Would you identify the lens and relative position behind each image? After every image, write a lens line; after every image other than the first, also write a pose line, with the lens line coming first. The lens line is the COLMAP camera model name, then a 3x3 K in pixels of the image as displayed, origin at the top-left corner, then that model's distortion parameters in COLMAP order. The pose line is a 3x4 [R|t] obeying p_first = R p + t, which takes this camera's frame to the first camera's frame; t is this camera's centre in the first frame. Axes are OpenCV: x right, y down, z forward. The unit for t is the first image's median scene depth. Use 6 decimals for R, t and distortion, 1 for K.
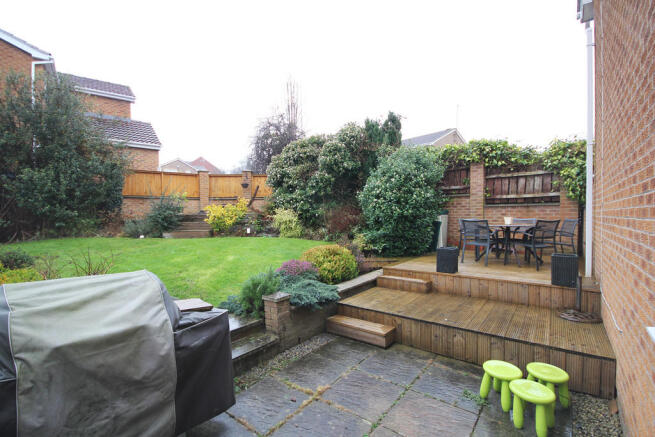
lens RADIAL K [[300.8, 0, 331.6], [0, 300.8, 226.6], [0, 0, 1]] dist [0.000317, -0.004771]
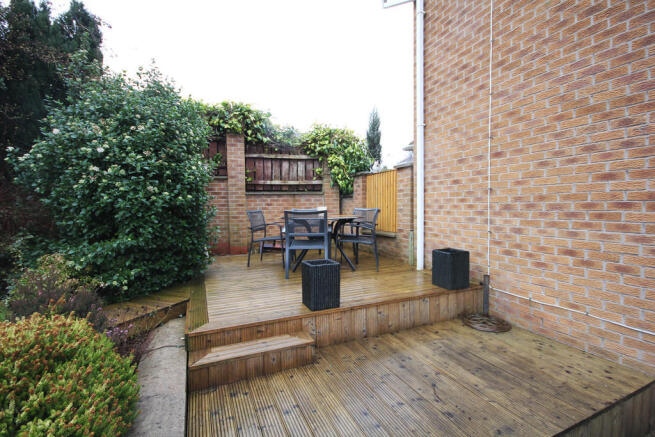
lens RADIAL K [[300.8, 0, 325.2], [0, 300.8, 222.1], [0, 0, 1]] dist [0.000317, -0.004771]
pose [[0.495164, -0.049196, 0.867406, -0.054040], [0.043021, 0.998559, 0.032076, -0.012393], [-0.867734, 0.021433, 0.496567, 0.455931]]
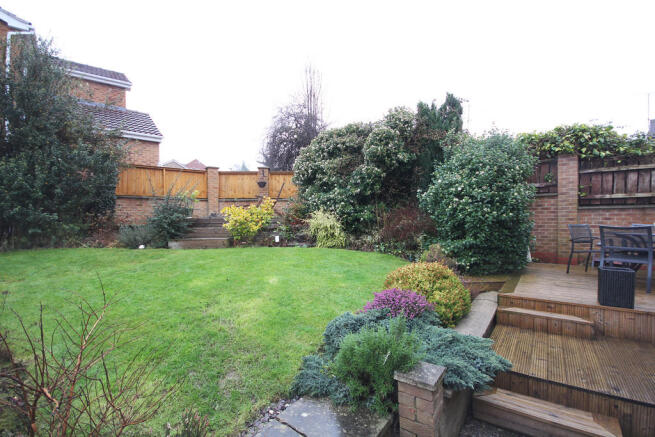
lens RADIAL K [[300.8, 0, 328.7], [0, 300.8, 224.3], [0, 0, 1]] dist [0.000317, -0.004771]
pose [[0.999850, 0.000996, 0.017266, -0.165756], [-0.000615, 0.999757, -0.022045, -0.007951], [-0.017283, 0.022031, 0.999608, 0.220863]]
